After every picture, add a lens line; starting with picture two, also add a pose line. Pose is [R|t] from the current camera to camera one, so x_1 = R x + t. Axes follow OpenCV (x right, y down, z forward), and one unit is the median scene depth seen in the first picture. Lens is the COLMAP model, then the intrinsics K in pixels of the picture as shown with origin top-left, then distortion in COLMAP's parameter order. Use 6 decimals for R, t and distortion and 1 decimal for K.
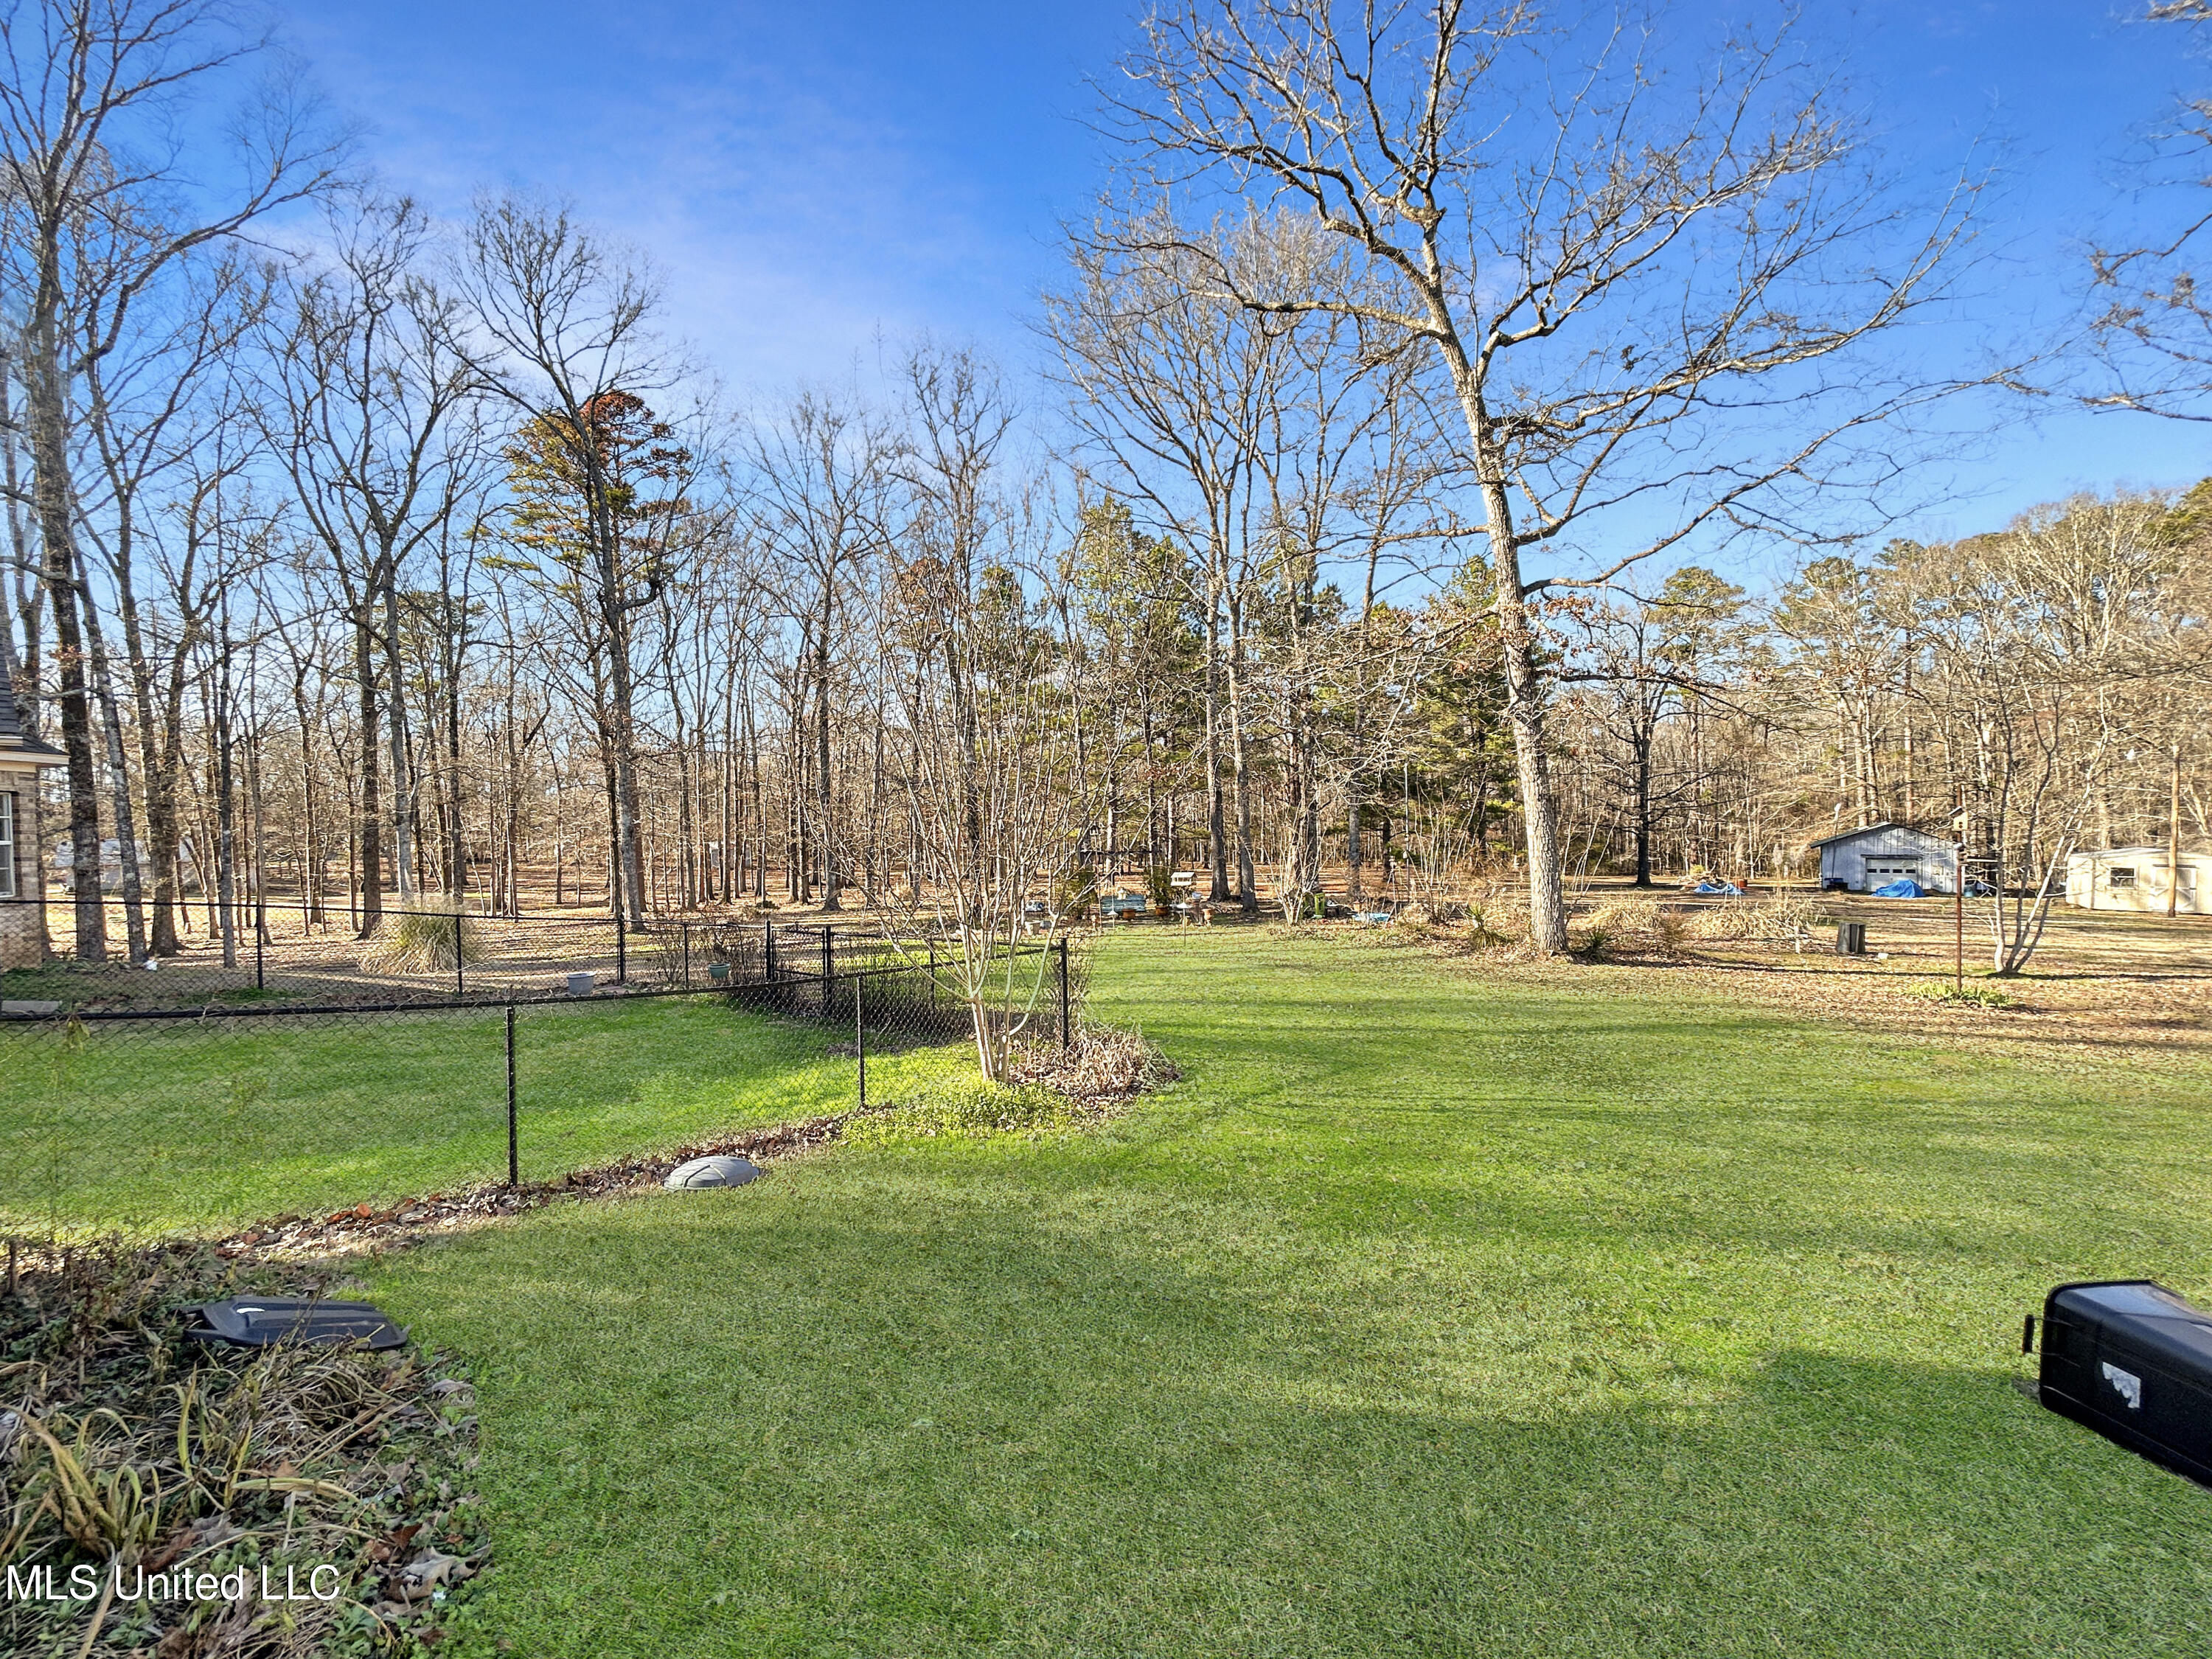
lens RADIAL K [[908.9, 0, 1107.3], [0, 908.9, 873.9], [0, 0, 1]] dist [-0.002978, -0.000180]
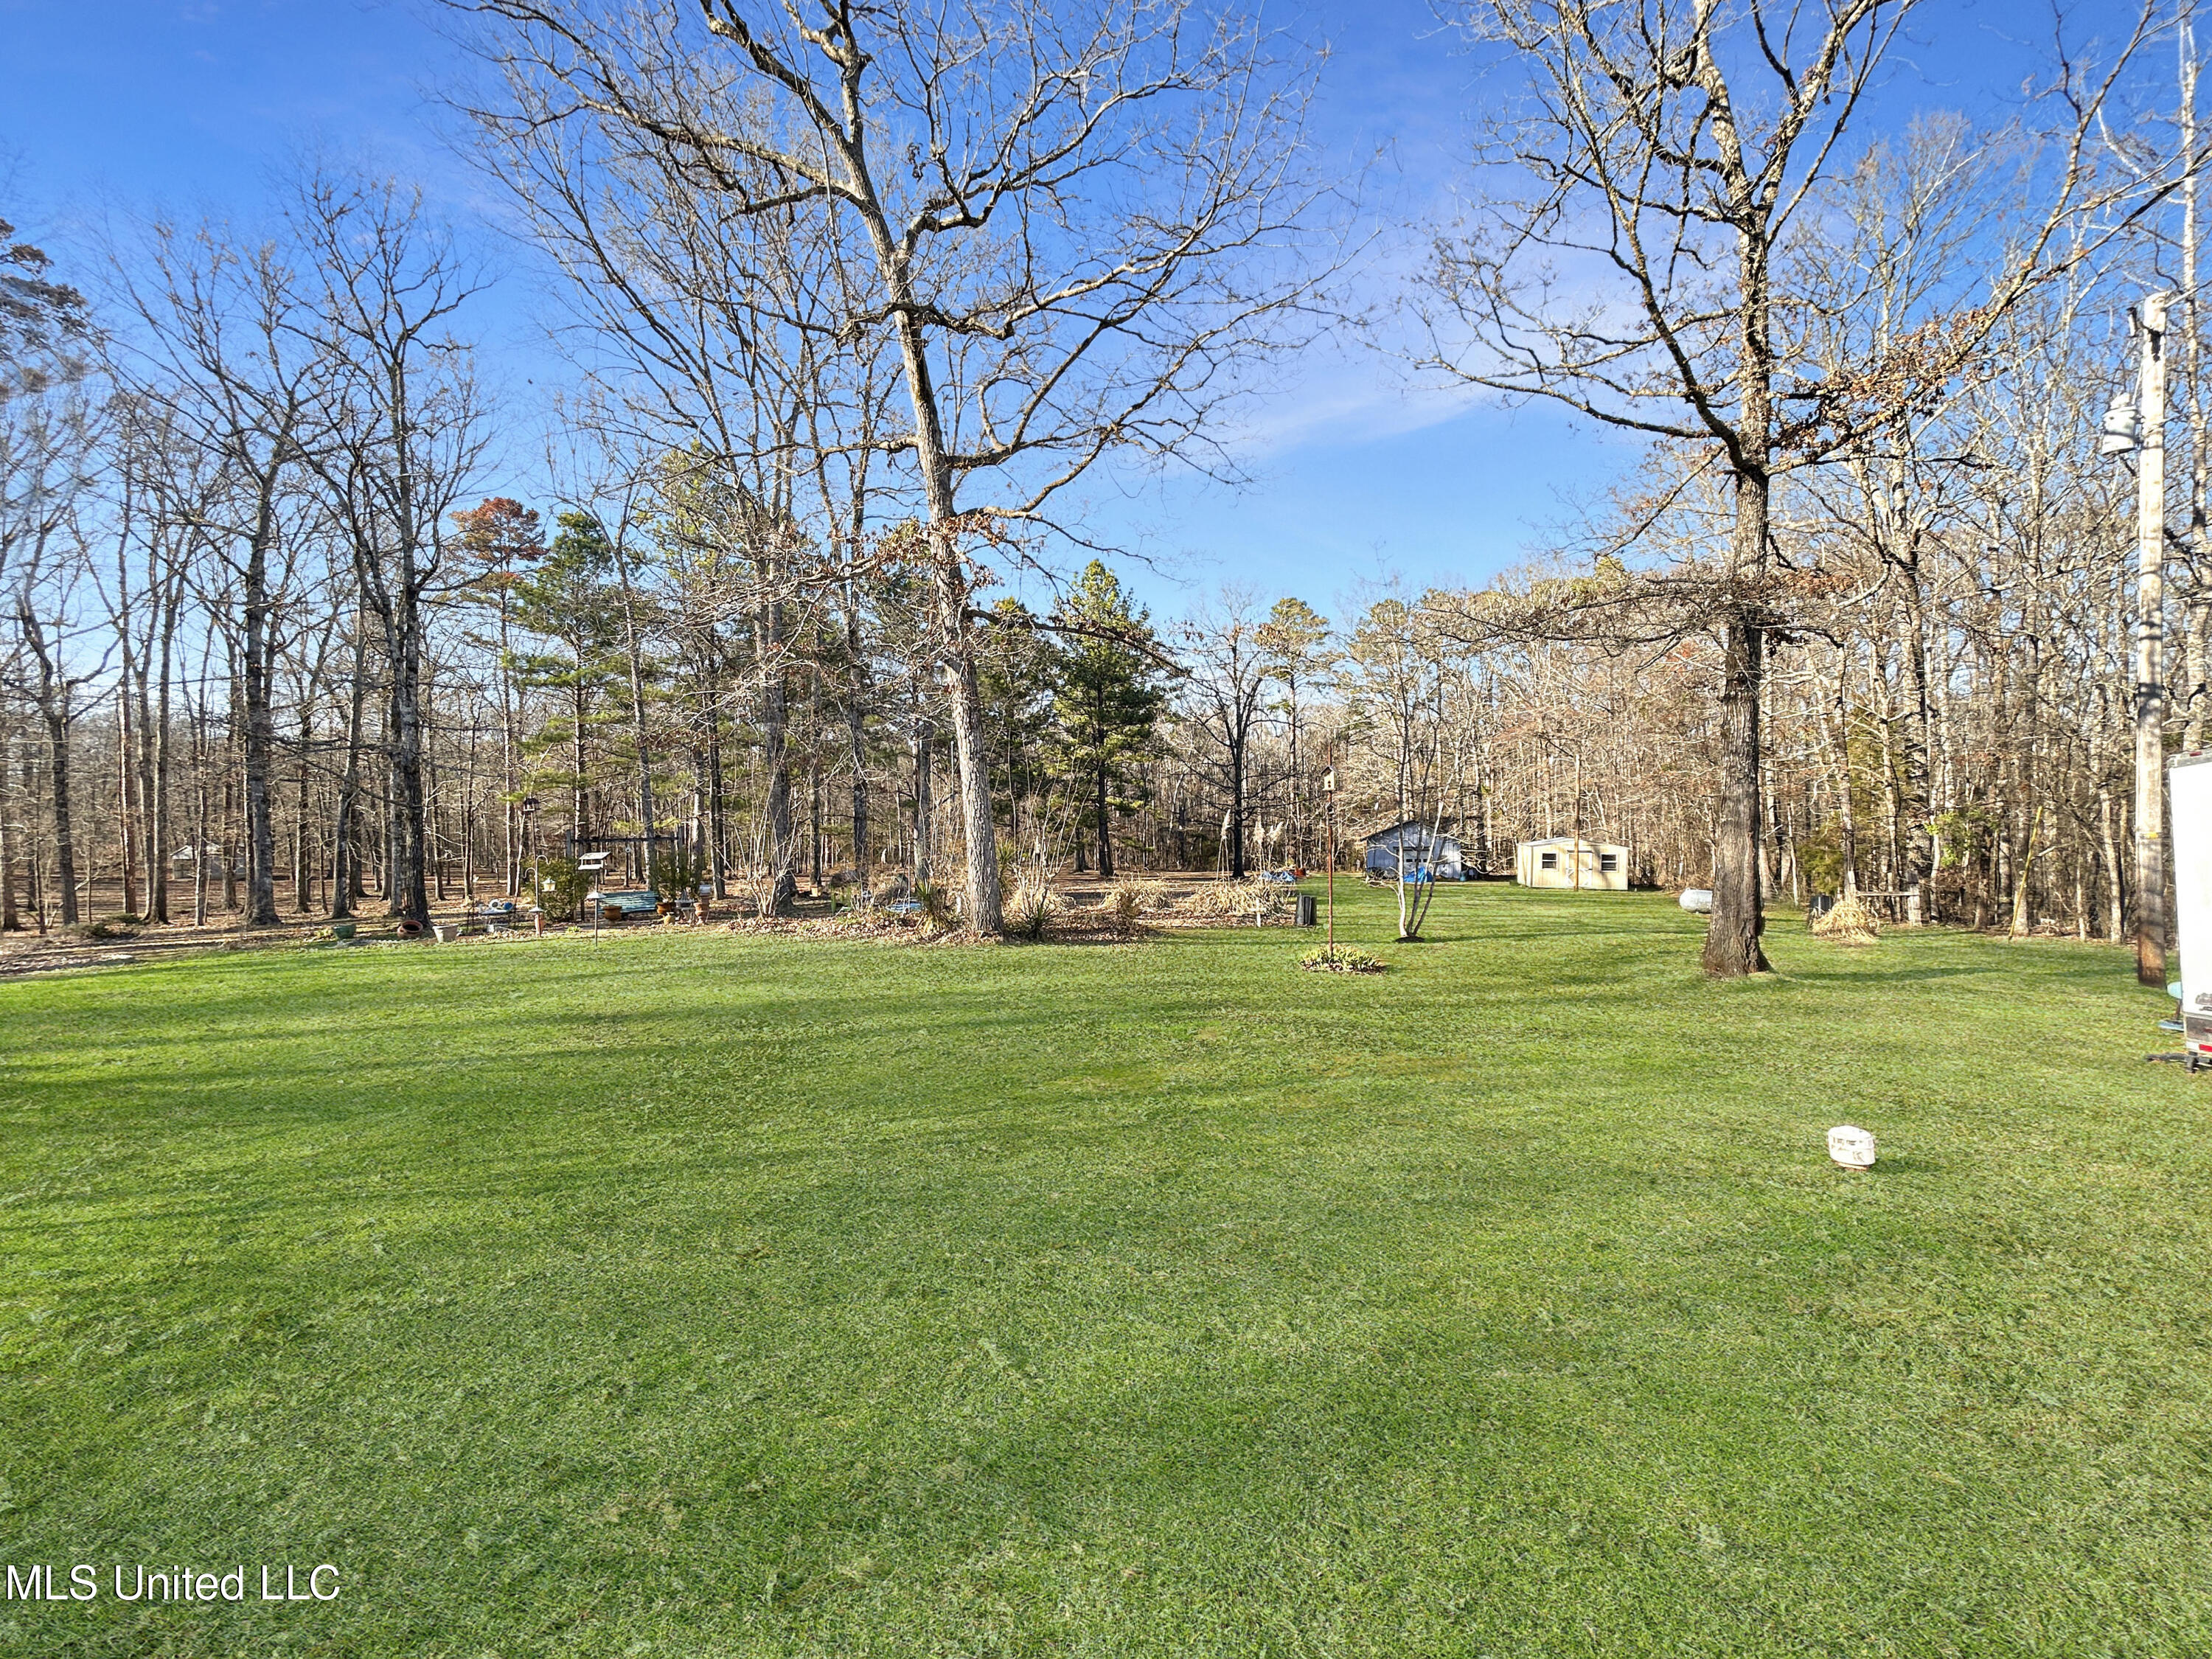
lens RADIAL K [[934.5, 0, 1121.6], [0, 934.5, 880.4], [0, 0, 1]] dist [0.000019, 0.000398]
pose [[0.926558, -0.015371, 0.375838, 0.254810], [0.013233, 0.999878, 0.008269, 0.027480], [-0.375919, -0.002688, 0.926649, 0.109018]]
